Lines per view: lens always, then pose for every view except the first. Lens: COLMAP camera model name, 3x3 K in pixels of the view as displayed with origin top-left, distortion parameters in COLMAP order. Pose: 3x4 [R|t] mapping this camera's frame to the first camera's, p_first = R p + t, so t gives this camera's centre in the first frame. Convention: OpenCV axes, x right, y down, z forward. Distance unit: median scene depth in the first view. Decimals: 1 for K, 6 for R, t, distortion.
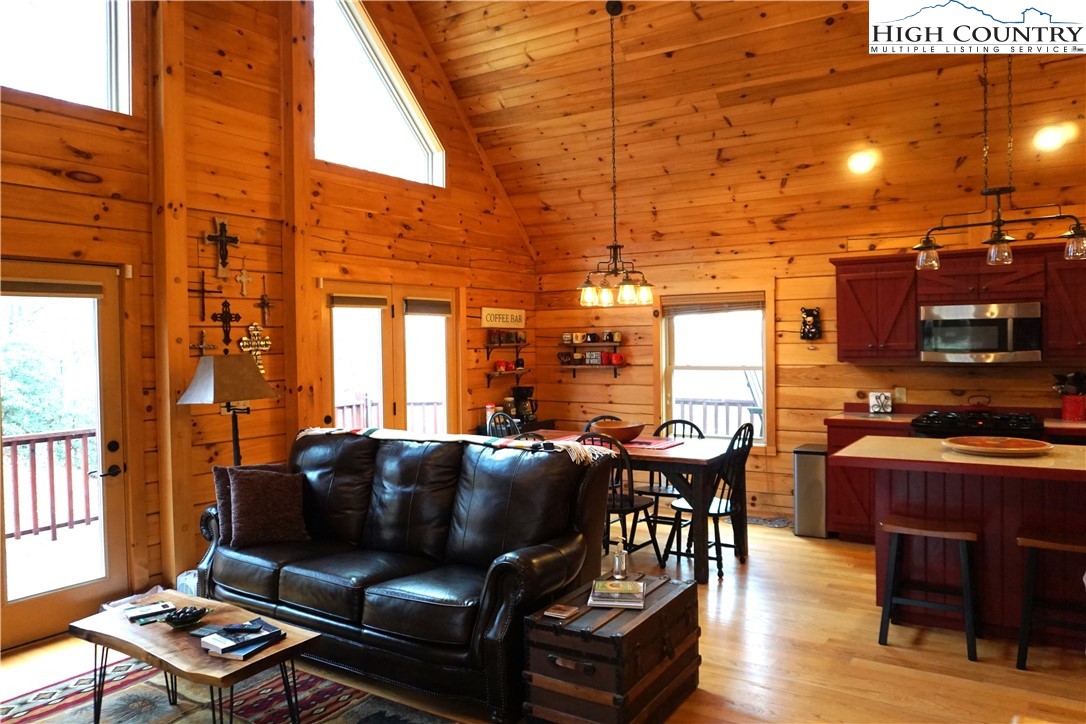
lens RADIAL K [[814.7, 0, 554.2], [0, 814.7, 370.1], [0, 0, 1]] dist [-0.025849, 0.012537]
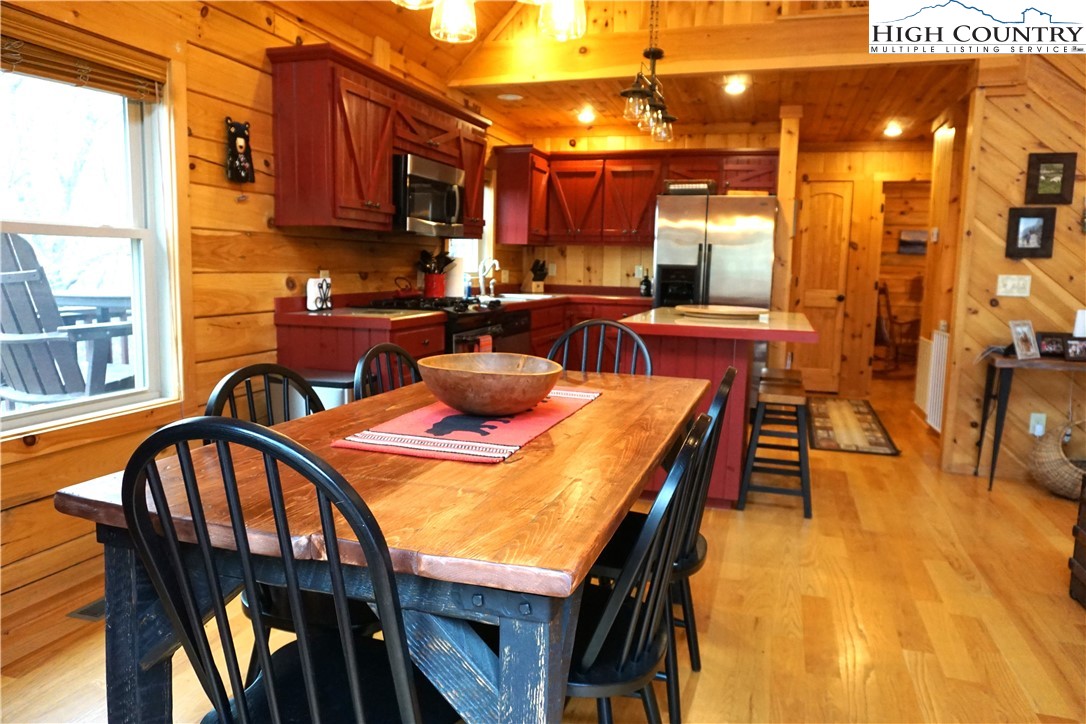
lens RADIAL K [[760.8, 0, 539.9], [0, 760.8, 358.9], [0, 0, 1]] dist [-0.053074, 0.045149]
pose [[-0.250821, -0.111765, 0.961560, -0.255184], [0.013719, 0.992802, 0.118975, 0.024779], [-0.967936, 0.043033, -0.247483, 1.098713]]
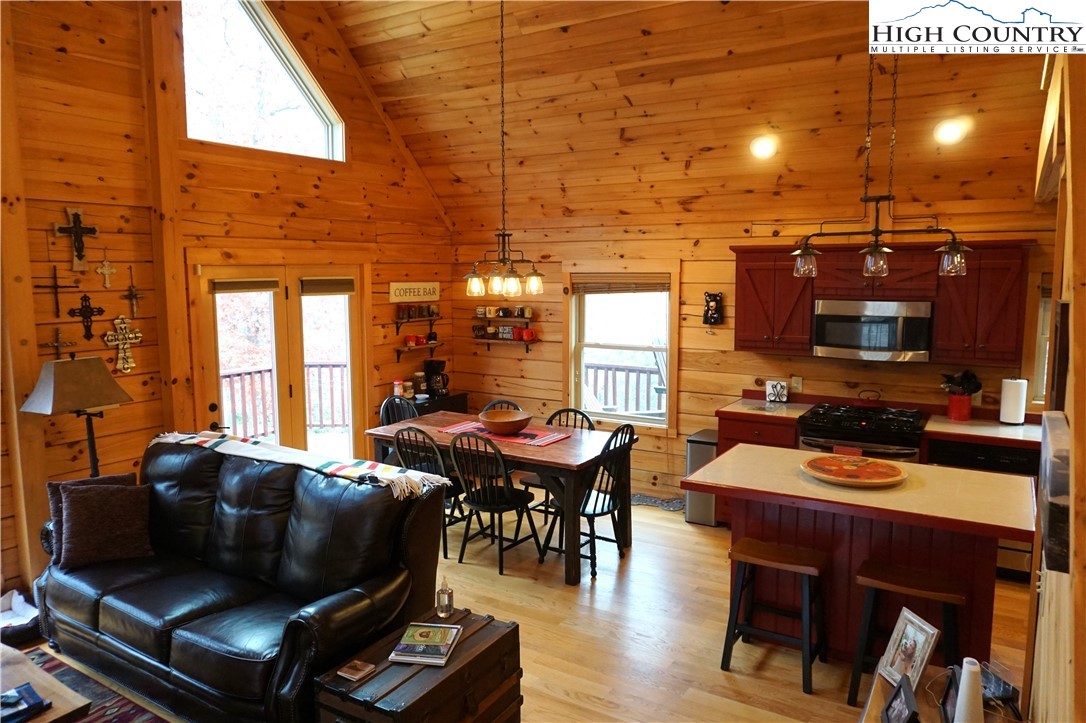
lens RADIAL K [[760.8, 0, 554.8], [0, 760.8, 376.3], [0, 0, 1]] dist [-0.053074, 0.045149]
pose [[0.999801, 0.011694, 0.016180, 0.126590], [-0.013322, 0.994441, 0.104450, -0.080765], [-0.014868, -0.104645, 0.994399, 0.085382]]
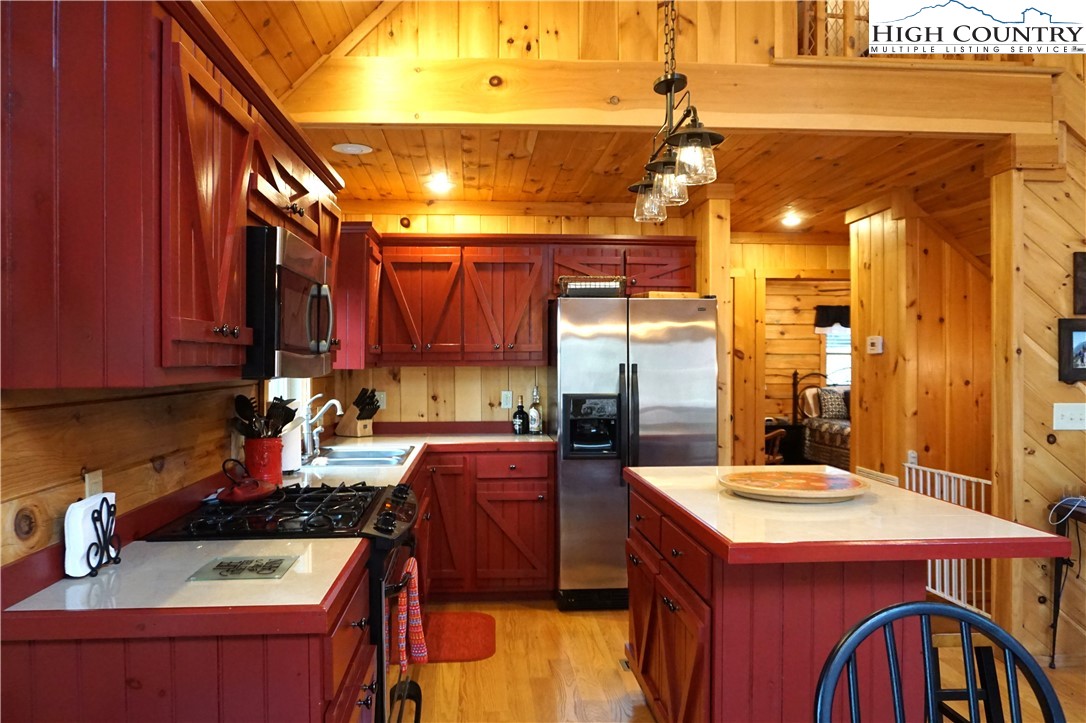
lens RADIAL K [[820.3, 0, 540.5], [0, 820.3, 358.6], [0, 0, 1]] dist [-0.047142, 0.015541]
pose [[-0.586808, 0.016600, 0.809556, 0.093497], [0.037414, 0.999278, 0.006630, -0.018334], [-0.808861, 0.034179, -0.587005, 1.160253]]
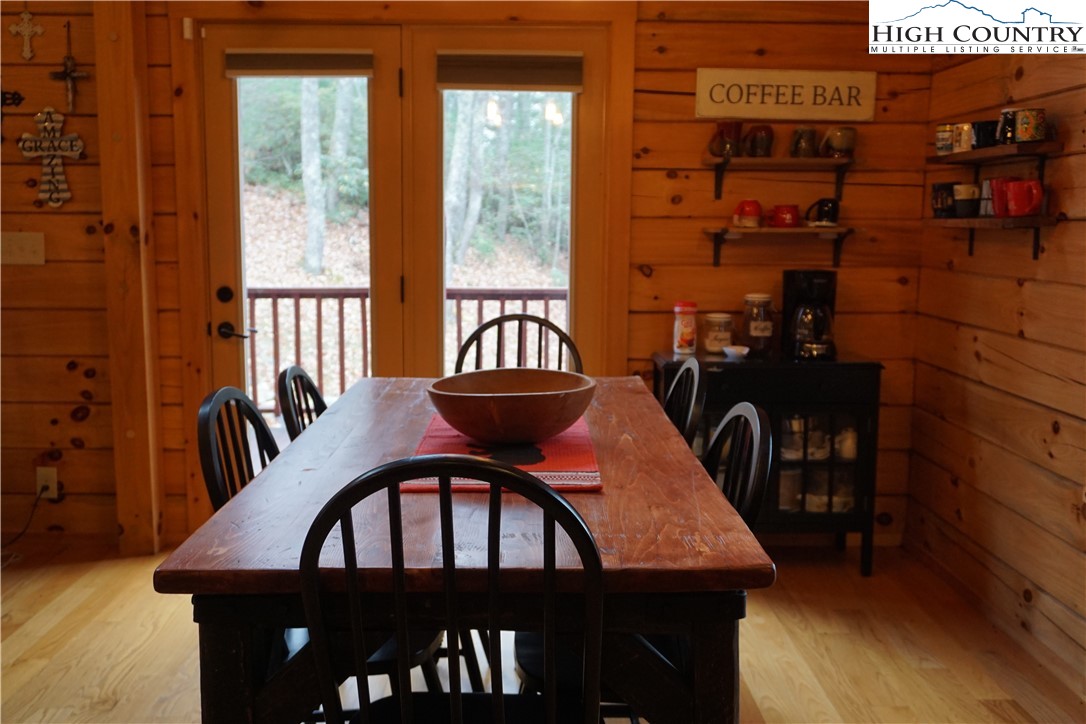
lens RADIAL K [[1077.6, 0, 543.6], [0, 1077.6, 363.0], [0, 0, 1]] dist [0.005193, 0.000000]
pose [[0.545048, 0.130328, -0.828213, 0.436954], [-0.046687, 0.991029, 0.125223, 0.007650], [0.837104, -0.029586, 0.546244, 0.813237]]
